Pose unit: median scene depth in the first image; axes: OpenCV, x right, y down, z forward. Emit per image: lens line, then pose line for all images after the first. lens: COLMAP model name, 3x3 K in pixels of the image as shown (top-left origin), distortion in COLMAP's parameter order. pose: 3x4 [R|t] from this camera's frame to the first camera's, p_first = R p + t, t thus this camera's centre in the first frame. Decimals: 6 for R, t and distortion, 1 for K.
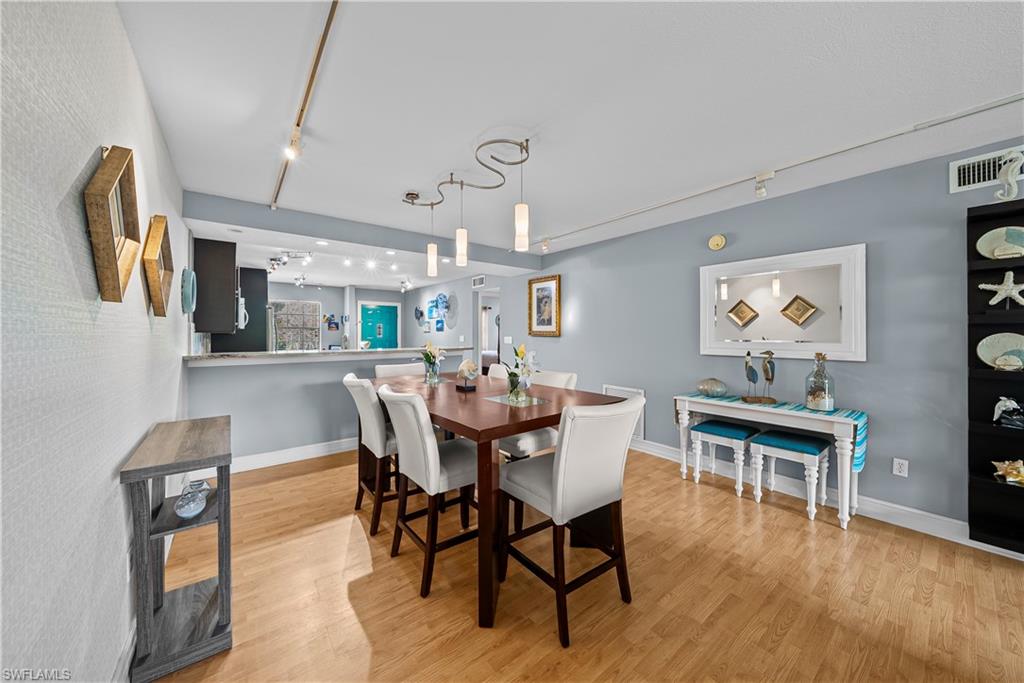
lens RADIAL K [[357.0, 0, 511.0], [0, 357.0, 337.0], [0, 0, 1]] dist [0.002525, 0.000148]
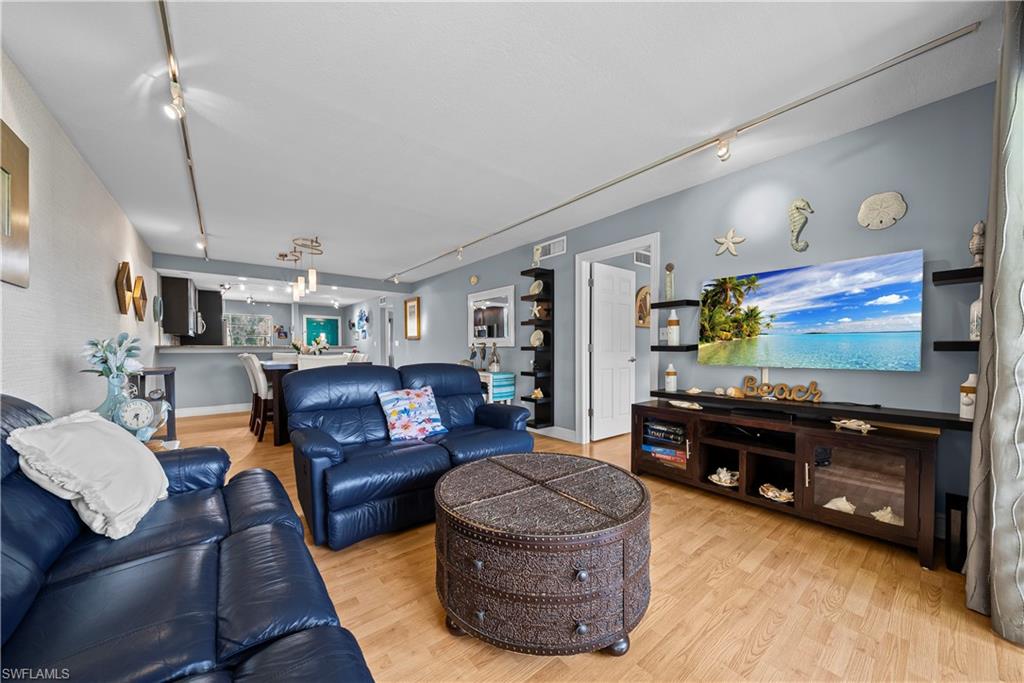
lens RADIAL K [[357.0, 0, 500.7], [0, 357.0, 362.2], [0, 0, 1]] dist [0.002525, 0.000148]
pose [[0.999983, 0.001543, 0.005667, 0.639969], [-0.001709, 0.999565, 0.029453, 0.065935], [-0.005620, -0.029463, 0.999550, -0.641092]]
